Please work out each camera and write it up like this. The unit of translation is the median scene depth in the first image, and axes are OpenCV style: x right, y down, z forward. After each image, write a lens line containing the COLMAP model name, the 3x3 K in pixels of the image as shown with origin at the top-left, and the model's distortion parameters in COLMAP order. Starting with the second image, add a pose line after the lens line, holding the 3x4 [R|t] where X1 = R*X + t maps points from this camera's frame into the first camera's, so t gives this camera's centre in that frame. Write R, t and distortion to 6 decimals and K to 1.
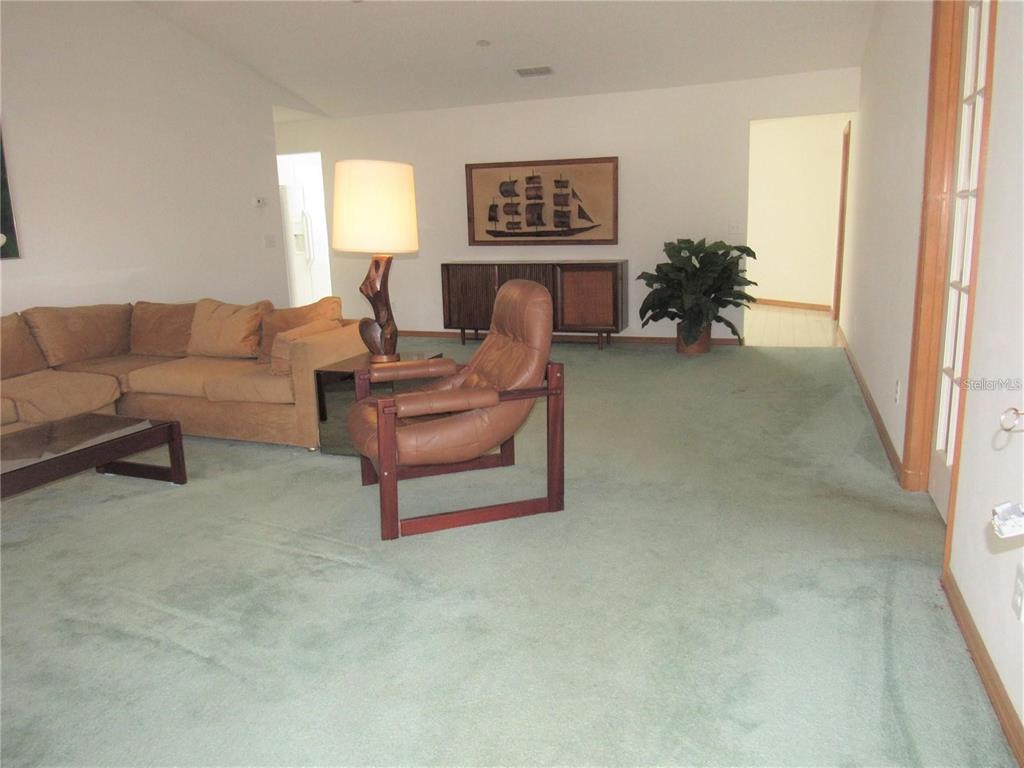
lens RADIAL K [[753.0, 0, 510.5], [0, 753.0, 380.0], [0, 0, 1]] dist [-0.031272, -0.003402]
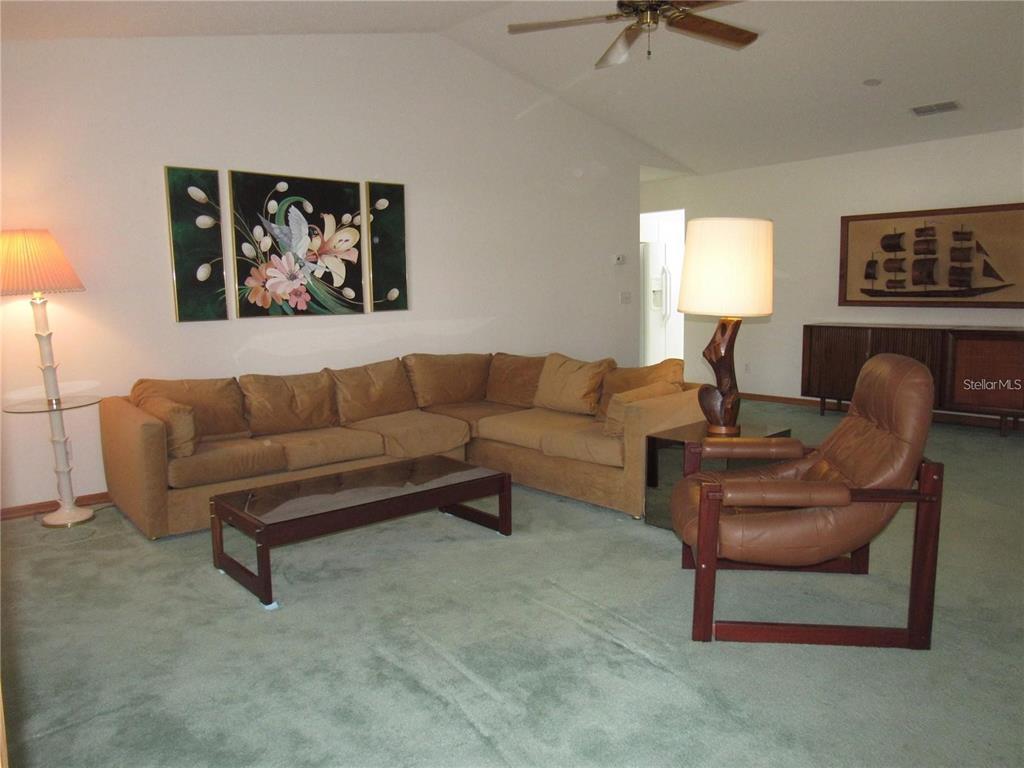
lens RADIAL K [[723.4, 0, 510.0], [0, 723.4, 382.6], [0, 0, 1]] dist [-0.024730, 0.008431]
pose [[0.880413, 0.069332, -0.469111, 0.015102], [-0.095594, 0.994894, -0.032368, -0.035253], [0.464472, 0.073342, 0.882546, 0.102026]]
